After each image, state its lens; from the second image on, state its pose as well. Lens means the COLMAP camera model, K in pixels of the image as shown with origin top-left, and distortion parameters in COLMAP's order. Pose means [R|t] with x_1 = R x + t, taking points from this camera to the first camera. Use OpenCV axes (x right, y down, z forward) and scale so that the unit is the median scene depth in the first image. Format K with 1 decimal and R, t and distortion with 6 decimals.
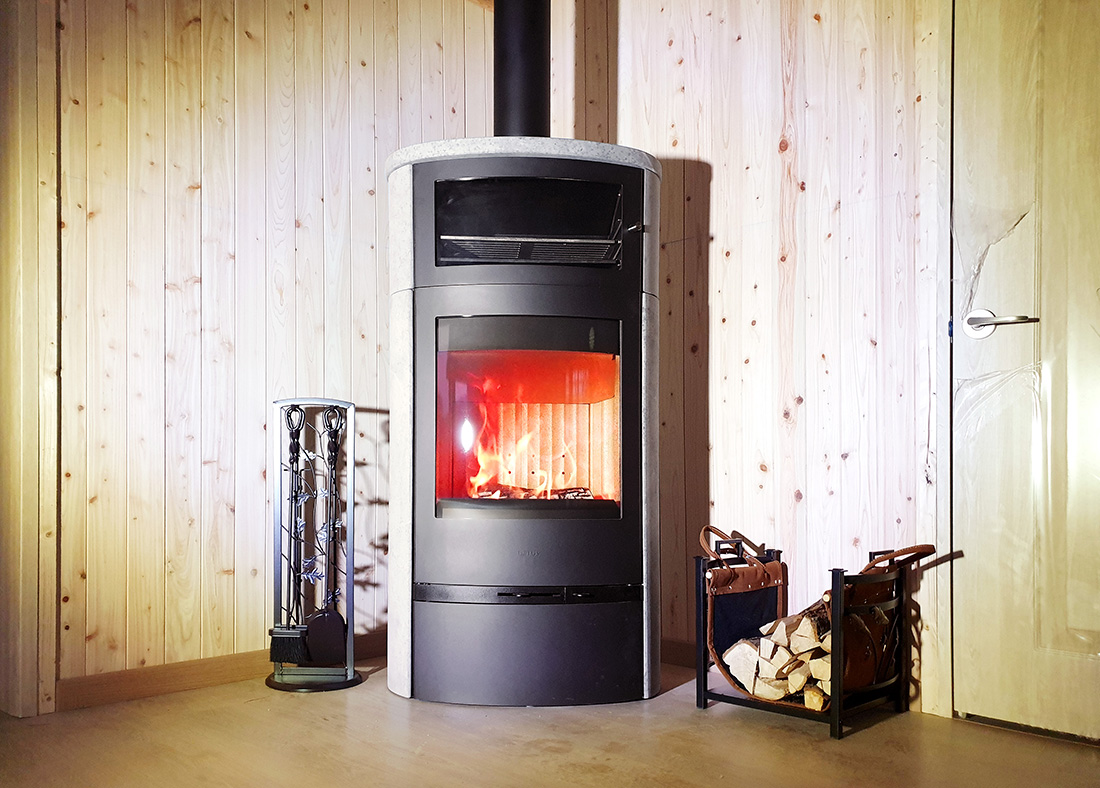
lens RADIAL K [[887.9, 0, 550.9], [0, 887.9, 472.1], [0, 0, 1]] dist [0.009207, -0.003070]
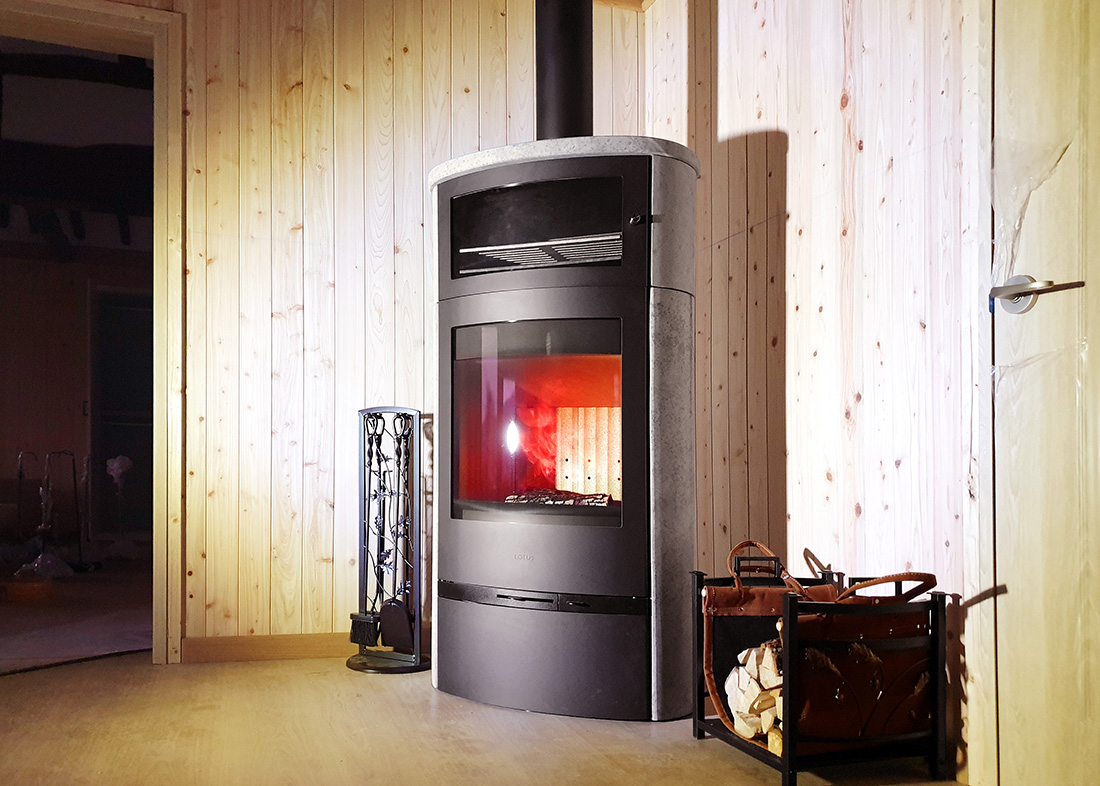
lens RADIAL K [[916.0, 0, 546.7], [0, 916.0, 476.8], [0, 0, 1]] dist [0.013565, -0.003930]
pose [[0.885202, 0.014908, -0.464967, 0.457857], [-0.016316, 0.999866, 0.000995, -0.001026], [0.464920, 0.006705, 0.885327, 0.091167]]
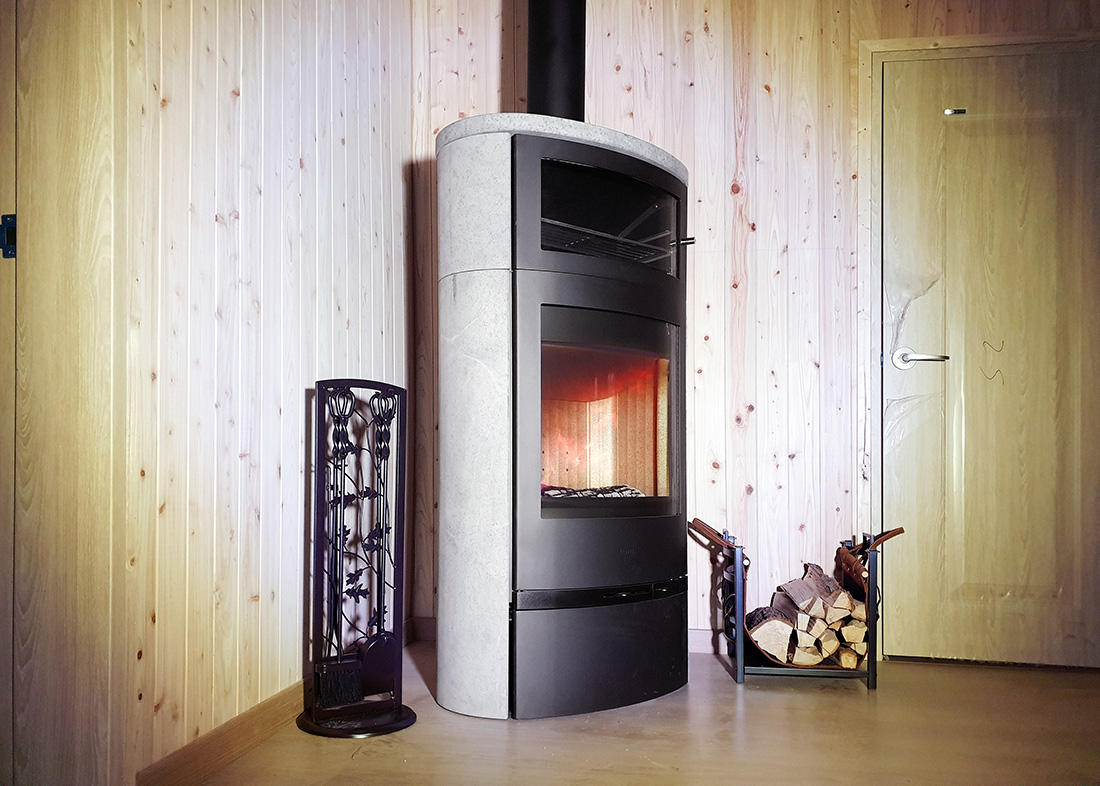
lens RADIAL K [[864.7, 0, 499.2], [0, 864.7, 449.1], [0, 0, 1]] dist [0.011151, -0.002183]
pose [[0.804969, 0.015546, 0.593114, -0.705393], [-0.005826, 0.999816, -0.018299, -0.004724], [-0.593289, 0.011275, 0.804911, 0.298423]]
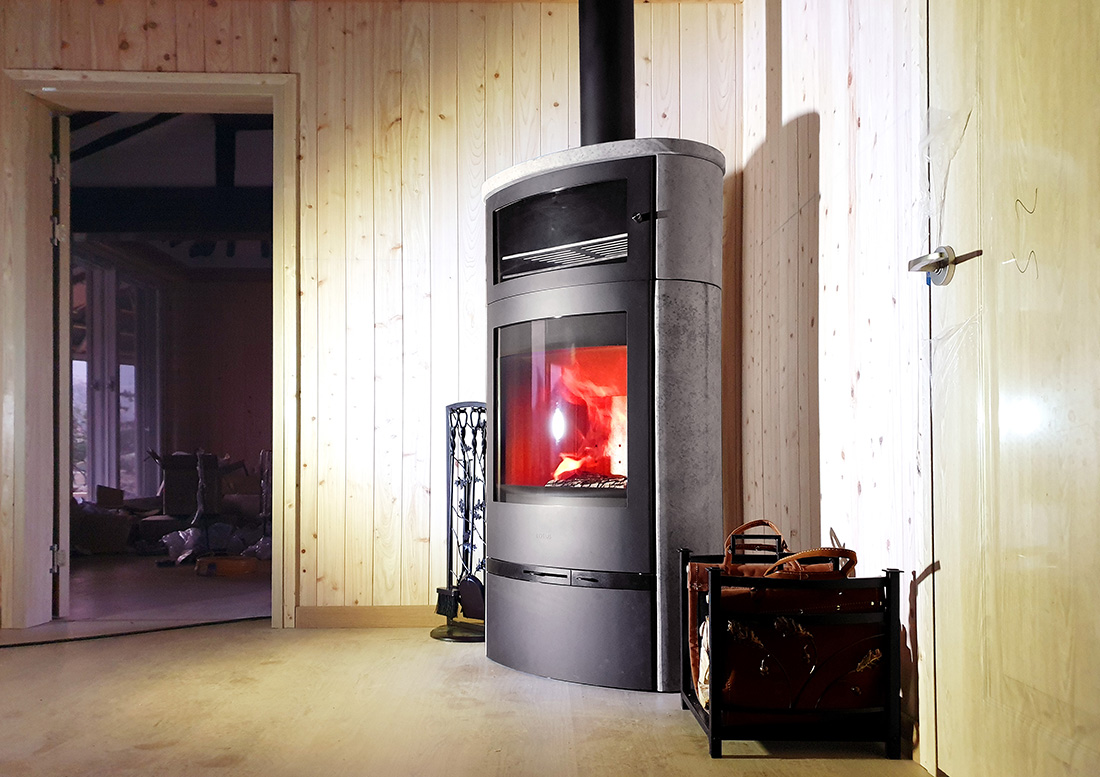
lens RADIAL K [[908.2, 0, 569.8], [0, 908.2, 455.3], [0, 0, 1]] dist [0.005662, 0.003610]
pose [[0.732821, -0.009472, -0.680355, 0.725448], [0.005354, 0.999952, -0.008155, 0.001153], [0.680400, 0.002334, 0.732837, 0.194585]]
